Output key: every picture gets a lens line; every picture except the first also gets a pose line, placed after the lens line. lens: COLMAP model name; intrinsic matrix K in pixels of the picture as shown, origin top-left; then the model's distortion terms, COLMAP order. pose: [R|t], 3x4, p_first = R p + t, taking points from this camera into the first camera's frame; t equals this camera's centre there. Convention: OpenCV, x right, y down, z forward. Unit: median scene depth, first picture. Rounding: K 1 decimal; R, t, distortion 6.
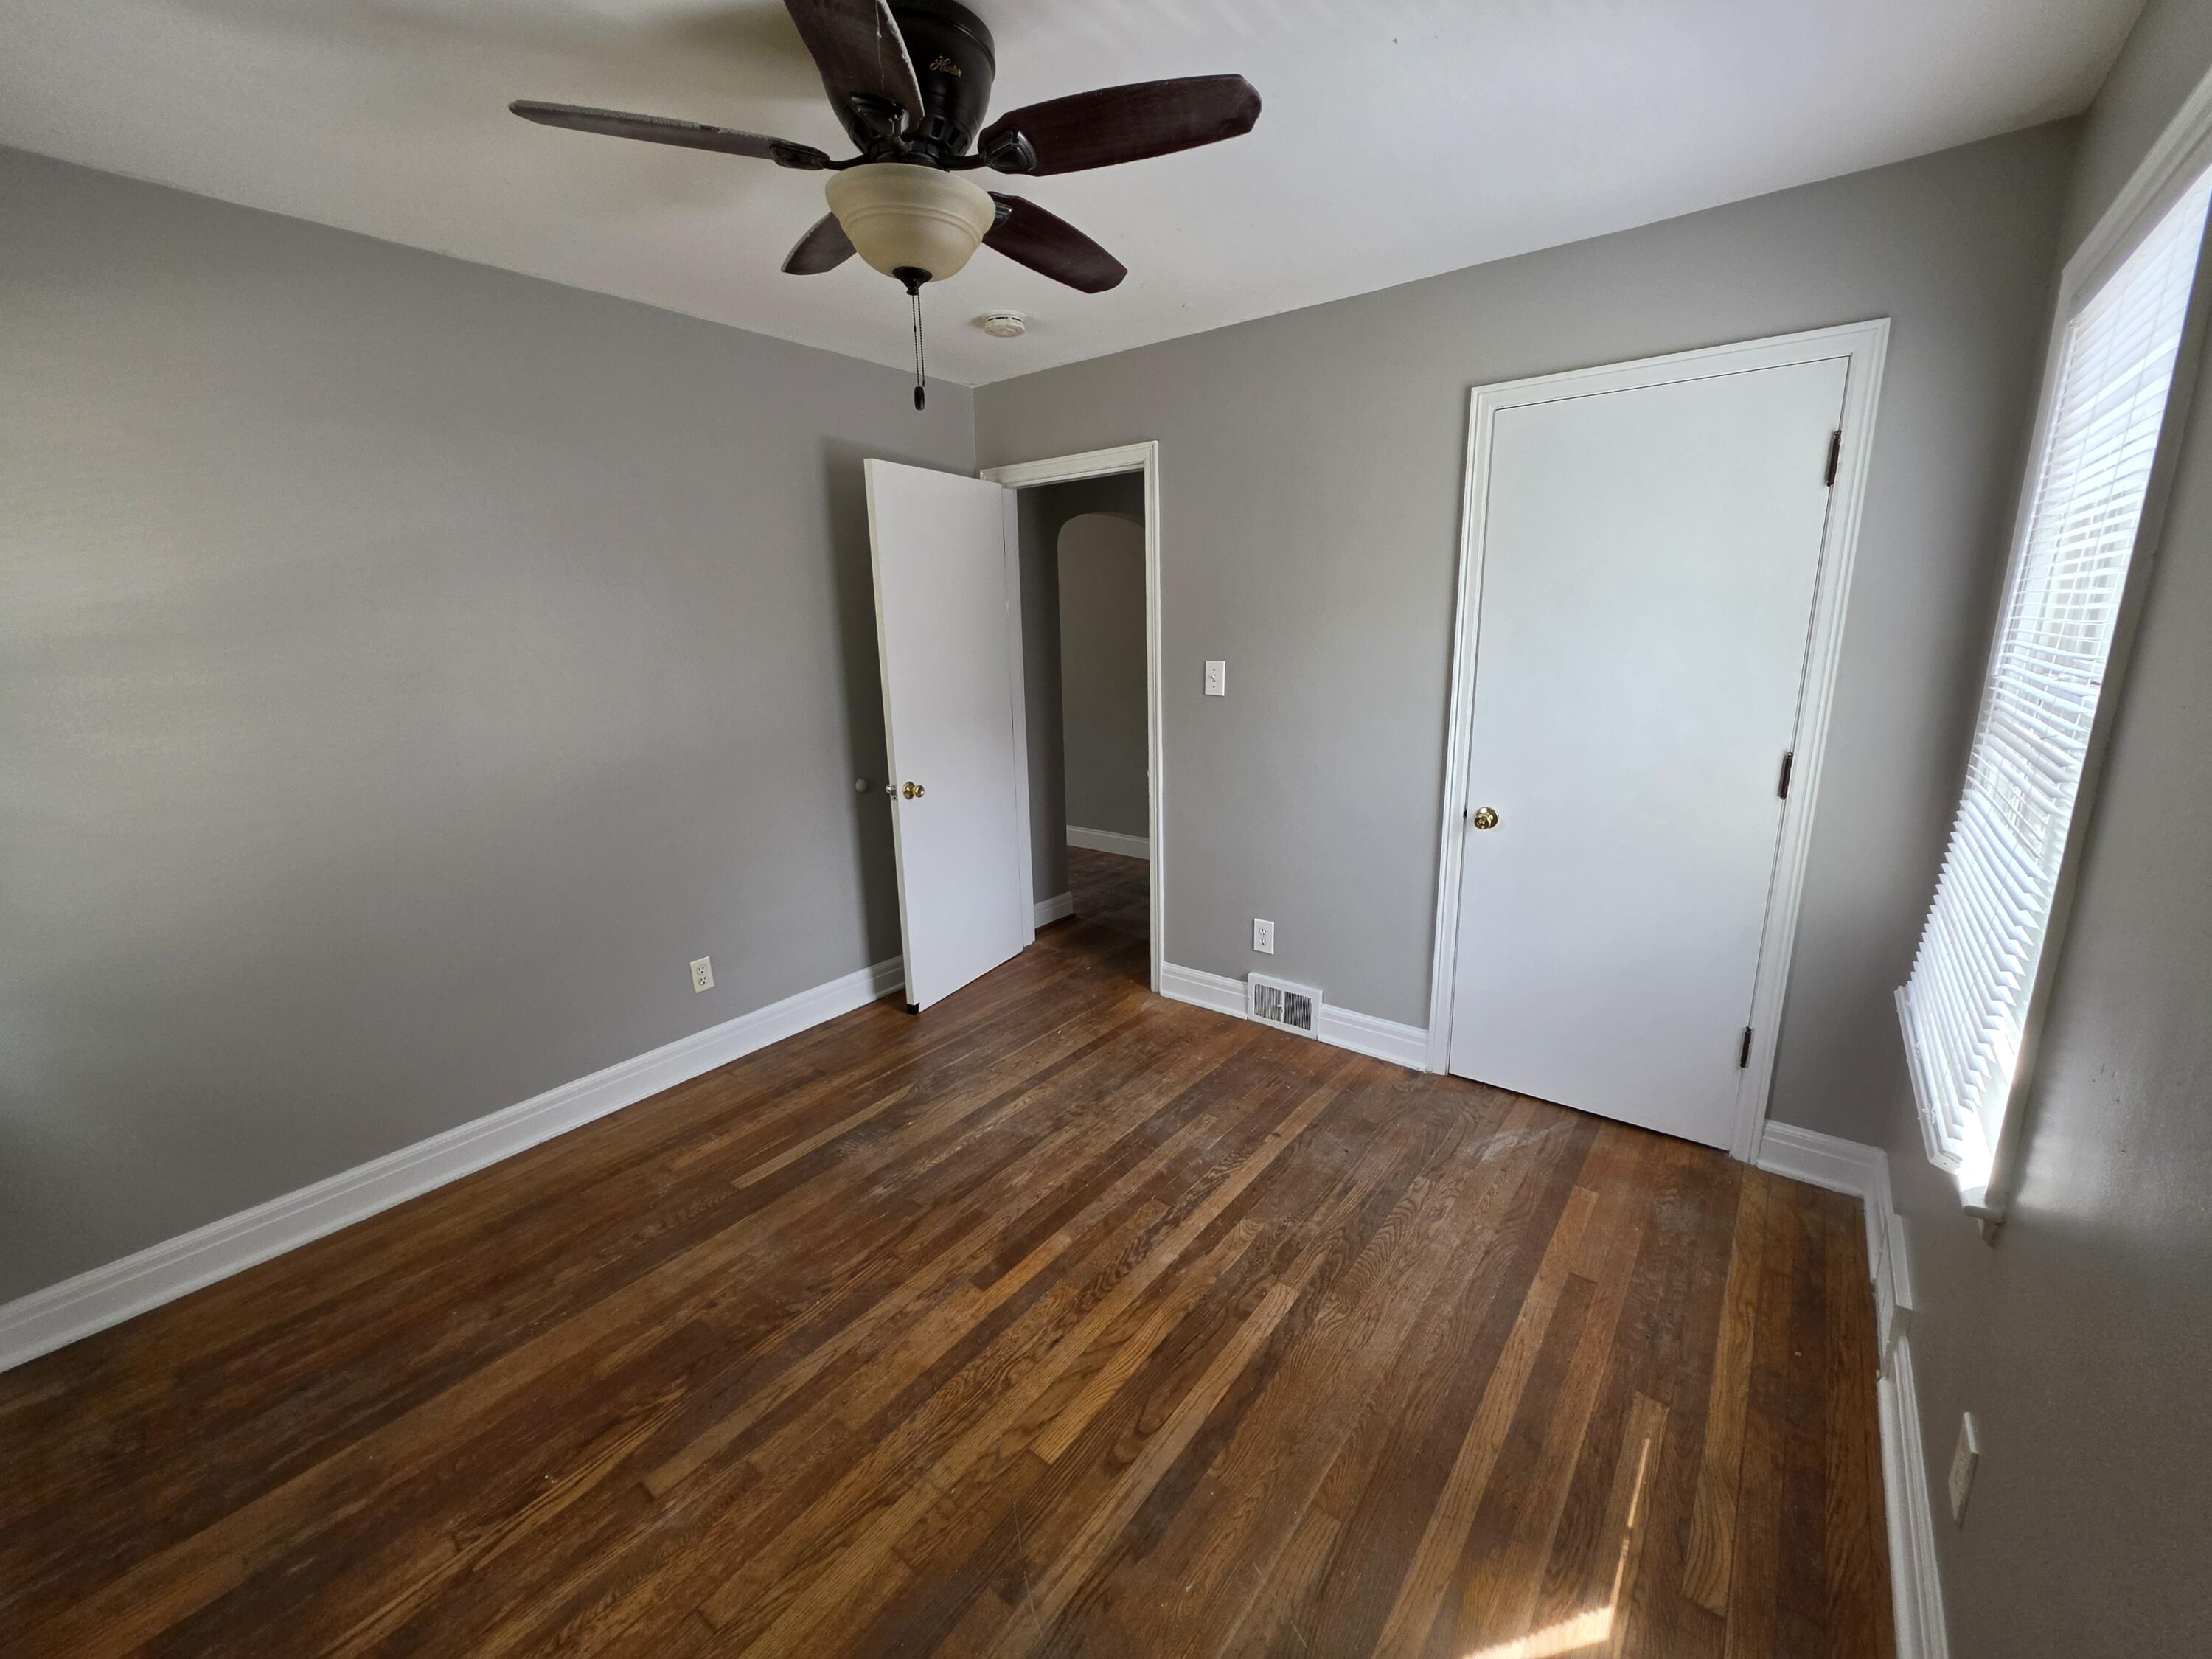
lens RADIAL K [[882.0, 0, 1107.4], [0, 882.0, 823.1], [0, 0, 1]] dist [-0.001515, 0.000153]
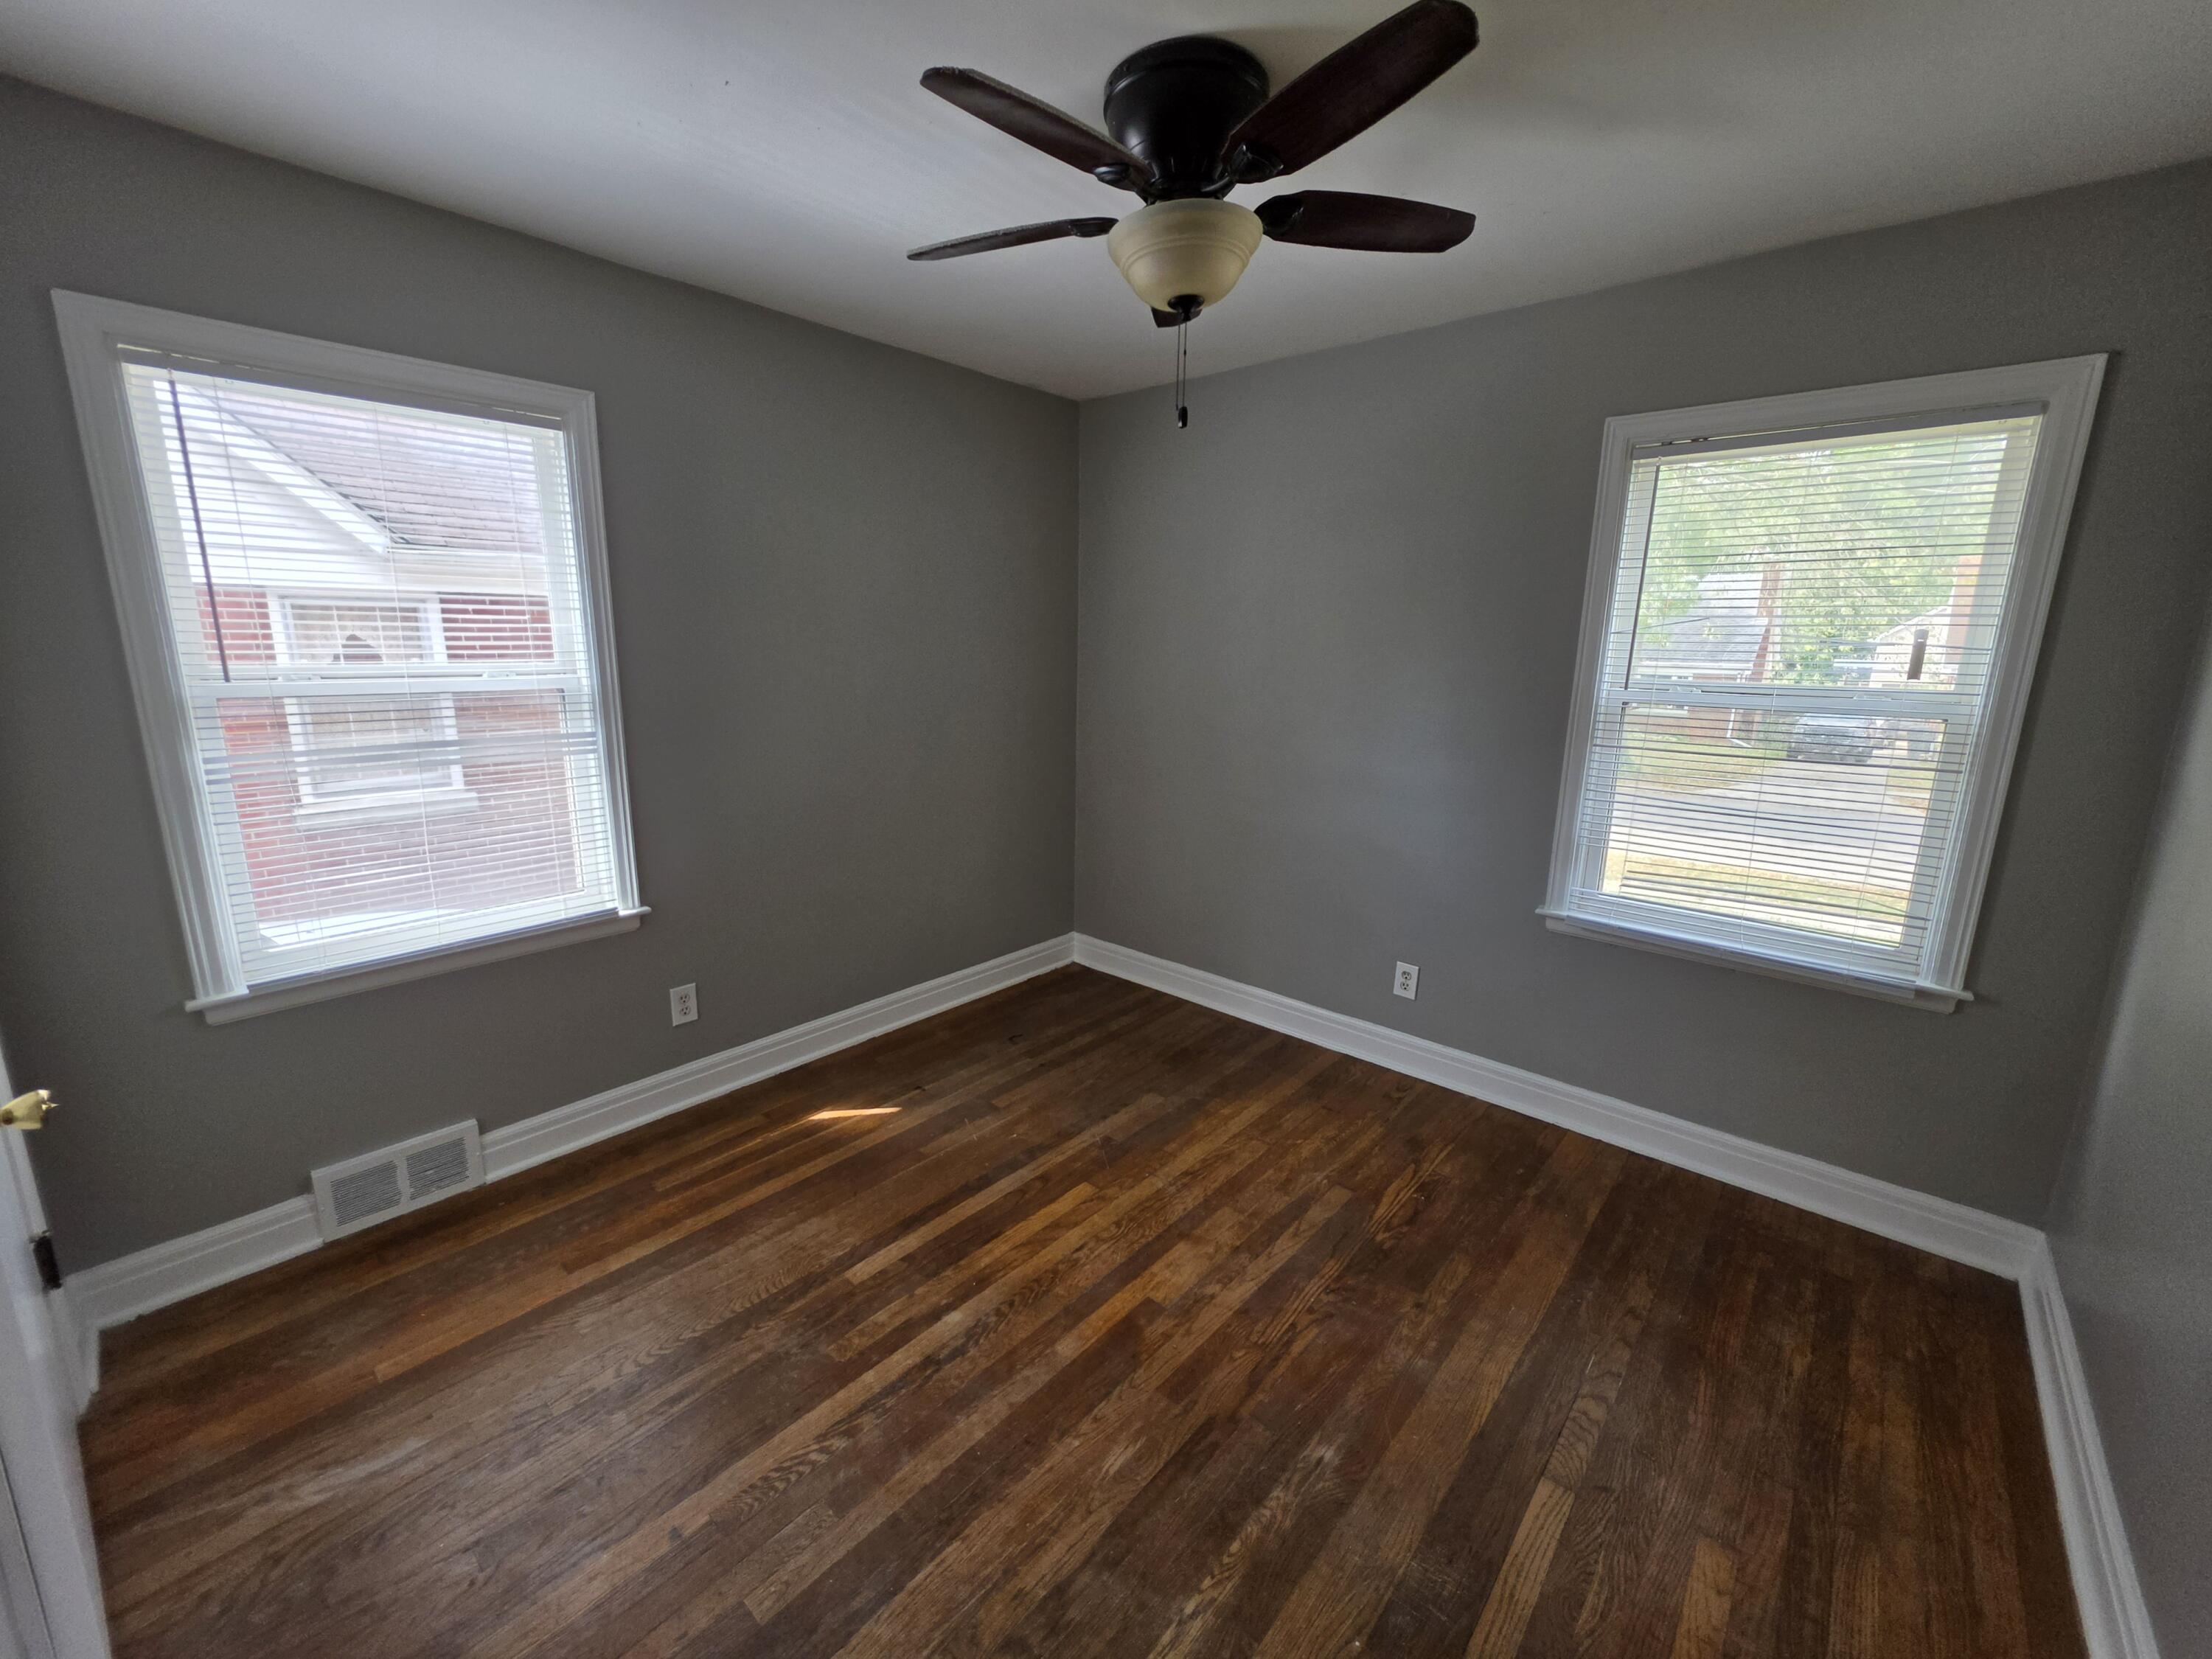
lens RADIAL K [[882.0, 0, 1098.3], [0, 882.0, 821.4], [0, 0, 1]] dist [-0.001515, 0.000153]
pose [[-0.997820, -0.006982, 0.065623, -0.147629], [0.021187, 0.907854, 0.418751, -0.382562], [-0.062500, 0.419228, -0.905727, 1.709805]]
